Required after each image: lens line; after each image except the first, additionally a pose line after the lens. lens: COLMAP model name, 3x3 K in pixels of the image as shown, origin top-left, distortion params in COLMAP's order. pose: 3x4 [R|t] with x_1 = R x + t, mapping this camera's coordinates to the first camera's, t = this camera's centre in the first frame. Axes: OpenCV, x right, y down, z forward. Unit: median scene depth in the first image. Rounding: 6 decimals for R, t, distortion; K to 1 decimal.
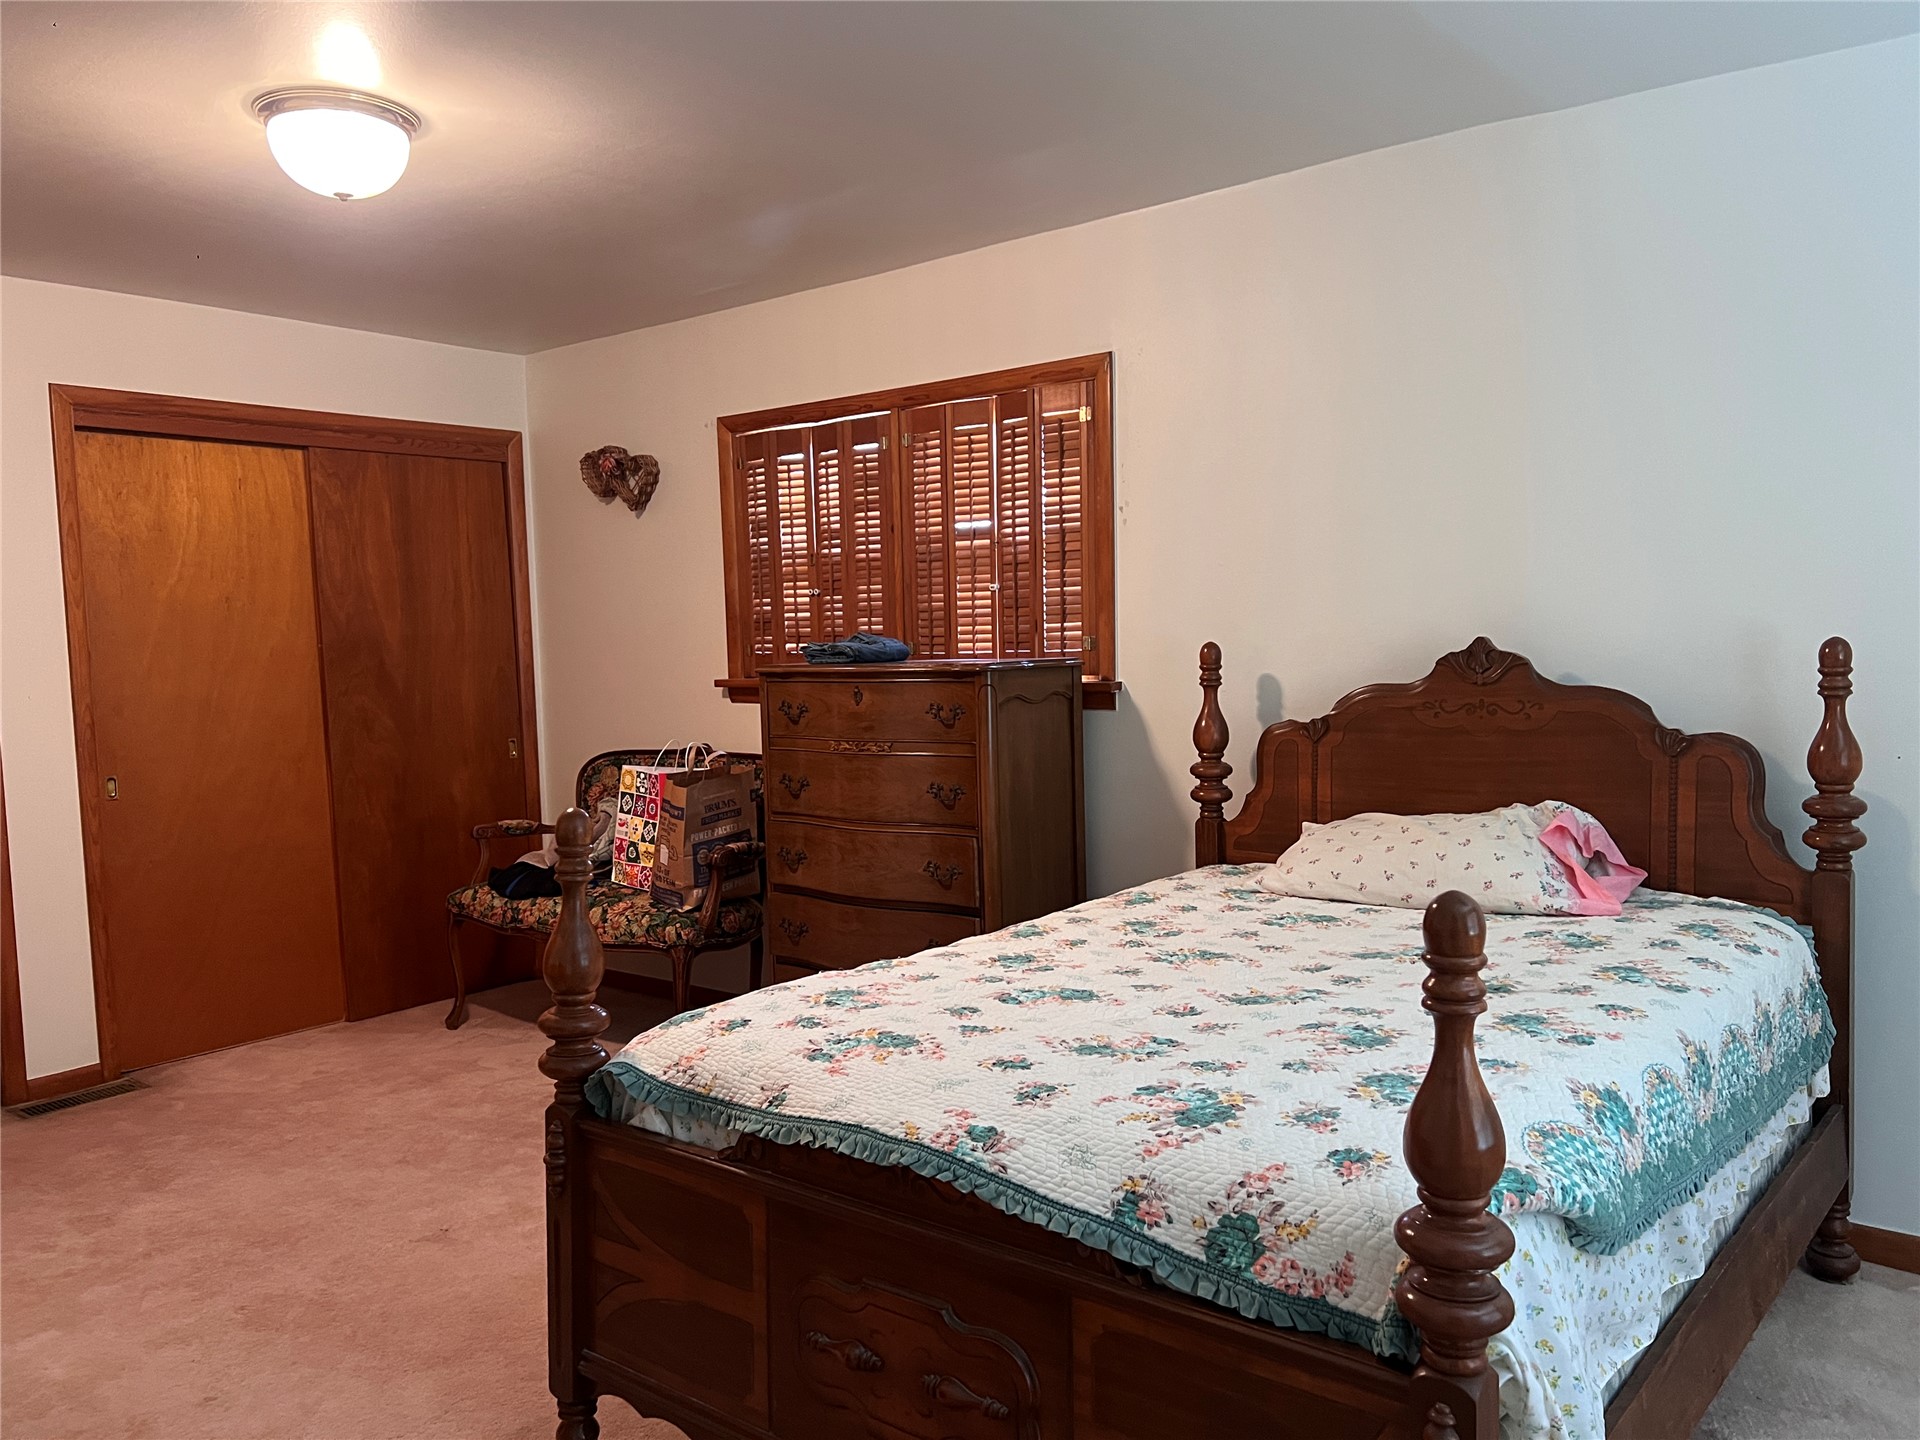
lens RADIAL K [[1431.1, 0, 964.9], [0, 1431.1, 763.3], [0, 0, 1]] dist [0.101925, -0.181440]
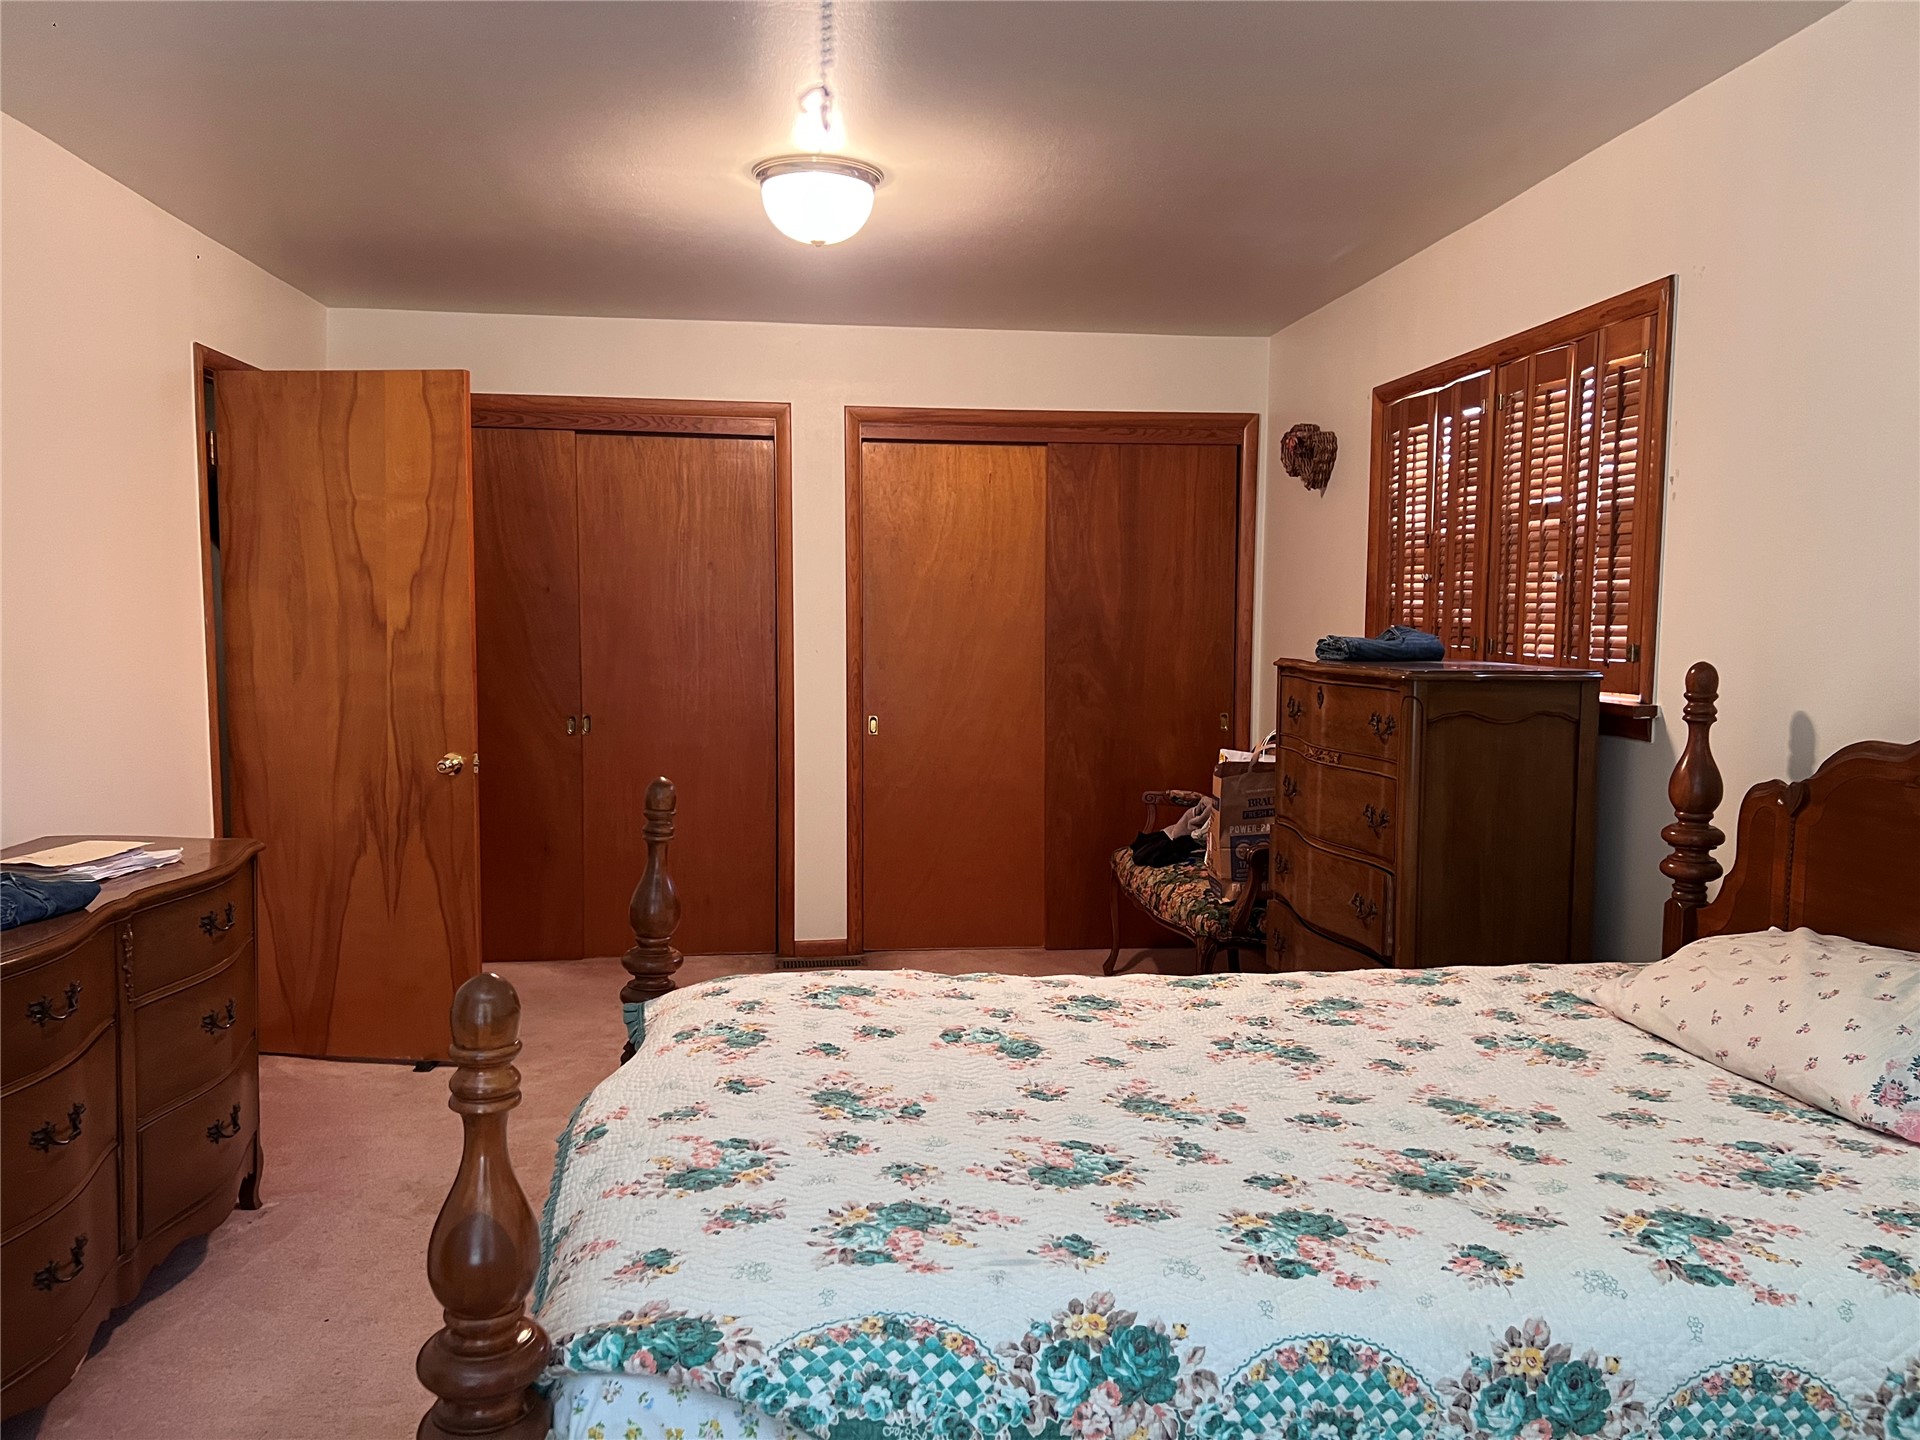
lens RADIAL K [[1431.3, 0, 943.6], [0, 1431.3, 740.9], [0, 0, 1]] dist [0.073111, -0.094277]
pose [[0.709973, 0.097601, -0.697432, 0.364500], [-0.089789, 0.994812, 0.047814, -0.039352], [0.698481, 0.028675, 0.715054, 0.175322]]
